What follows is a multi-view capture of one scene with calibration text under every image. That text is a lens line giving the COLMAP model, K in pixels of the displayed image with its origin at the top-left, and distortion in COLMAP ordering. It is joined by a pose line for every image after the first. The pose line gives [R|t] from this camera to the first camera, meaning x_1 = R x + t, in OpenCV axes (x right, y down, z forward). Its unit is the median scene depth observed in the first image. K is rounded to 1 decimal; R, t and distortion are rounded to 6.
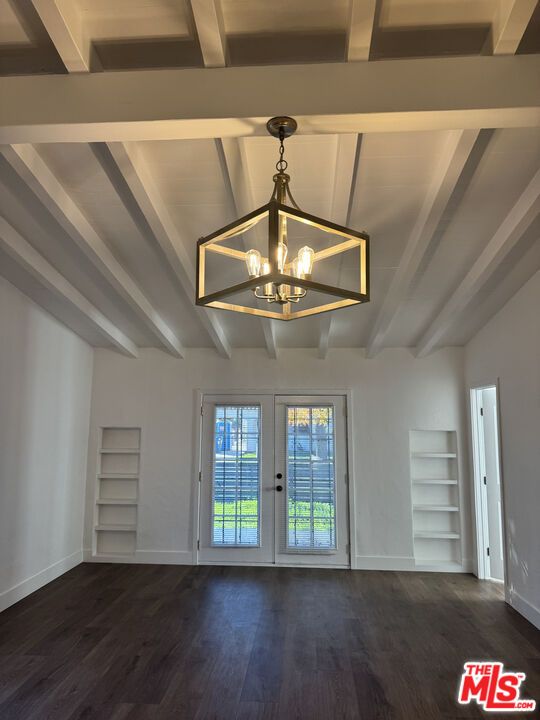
lens RADIAL K [[518.8, 0, 266.9], [0, 518.8, 359.1], [0, 0, 1]] dist [0.052495, -0.027669]
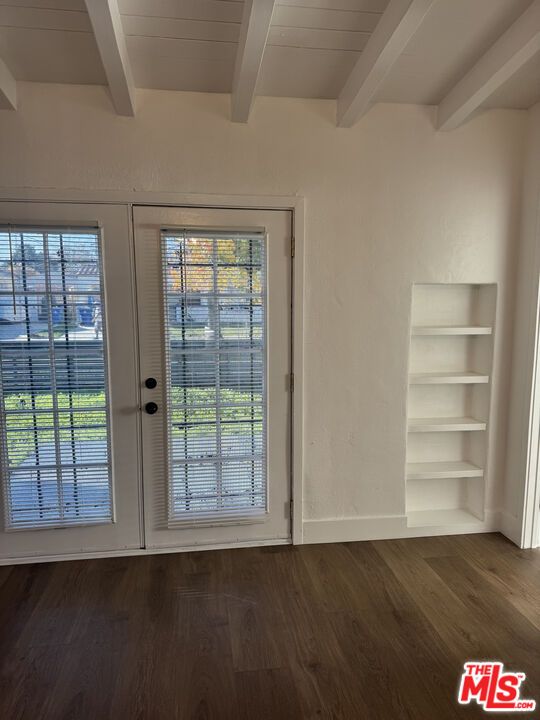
lens RADIAL K [[518.8, 0, 269.9], [0, 518.8, 352.7], [0, 0, 1]] dist [0.052495, -0.027669]
pose [[0.972810, -0.035766, 0.228827, 0.022230], [-0.024790, 0.966249, 0.256414, 0.075183], [-0.230275, -0.255115, 0.939090, 0.544060]]
